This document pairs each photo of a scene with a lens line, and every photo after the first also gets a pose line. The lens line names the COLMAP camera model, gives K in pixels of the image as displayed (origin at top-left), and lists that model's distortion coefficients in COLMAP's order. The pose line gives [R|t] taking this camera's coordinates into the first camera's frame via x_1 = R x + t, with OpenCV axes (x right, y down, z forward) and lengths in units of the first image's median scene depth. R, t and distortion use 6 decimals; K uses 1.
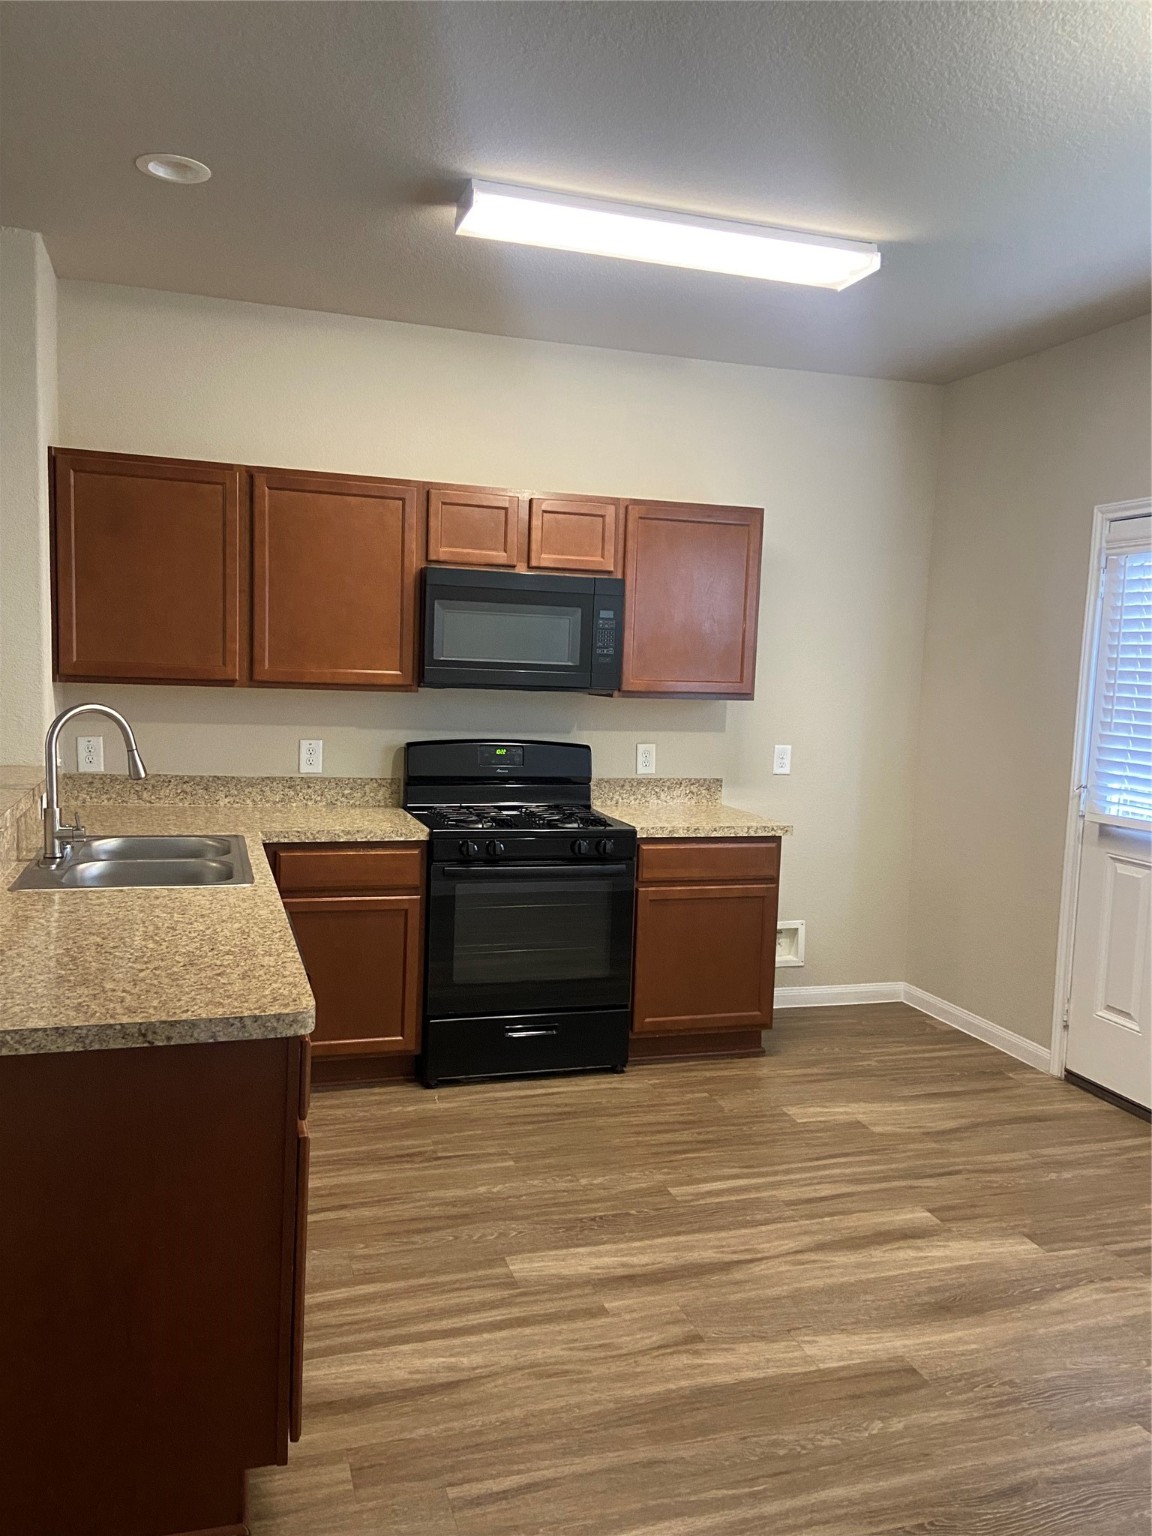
lens RADIAL K [[1166.9, 0, 580.1], [0, 1166.9, 761.9], [0, 0, 1]] dist [0.090286, -0.100003]
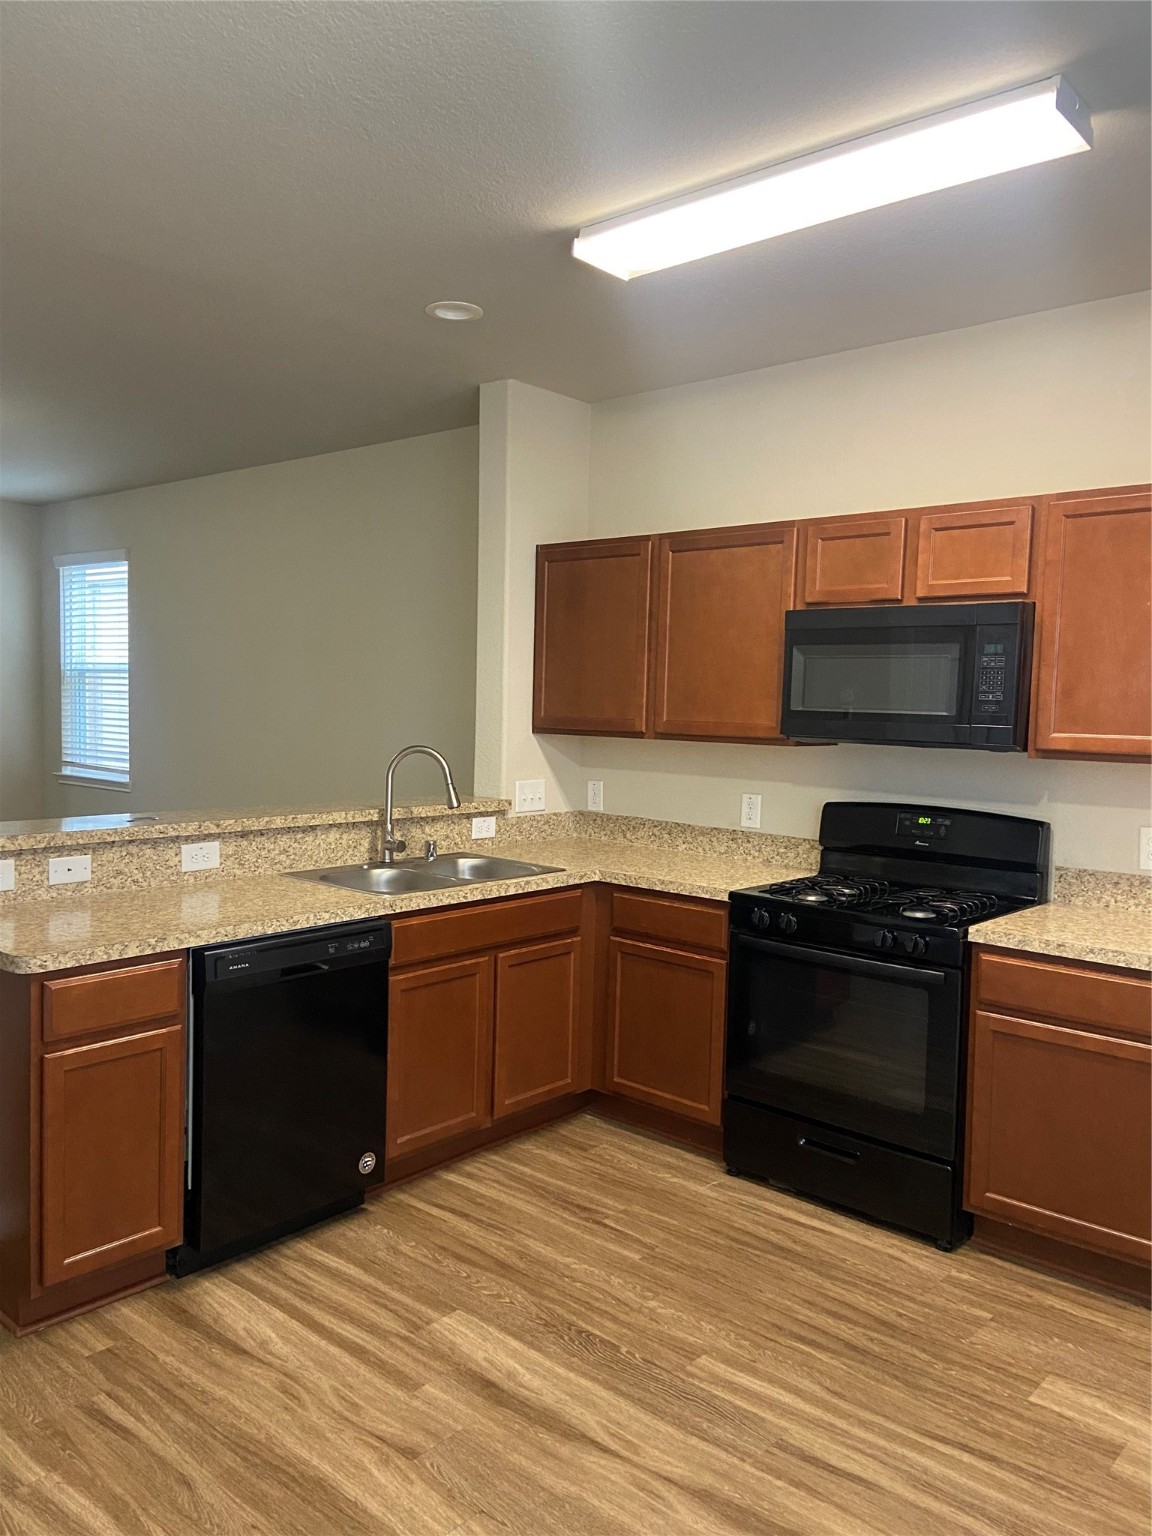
lens RADIAL K [[1166.9, 0, 537.8], [0, 1166.9, 758.0], [0, 0, 1]] dist [0.090286, -0.100003]
pose [[0.501844, 0.022474, -0.864666, 0.612666], [-0.077689, 0.996793, -0.019182, -0.018430], [0.861462, 0.076801, 0.501981, 0.398334]]
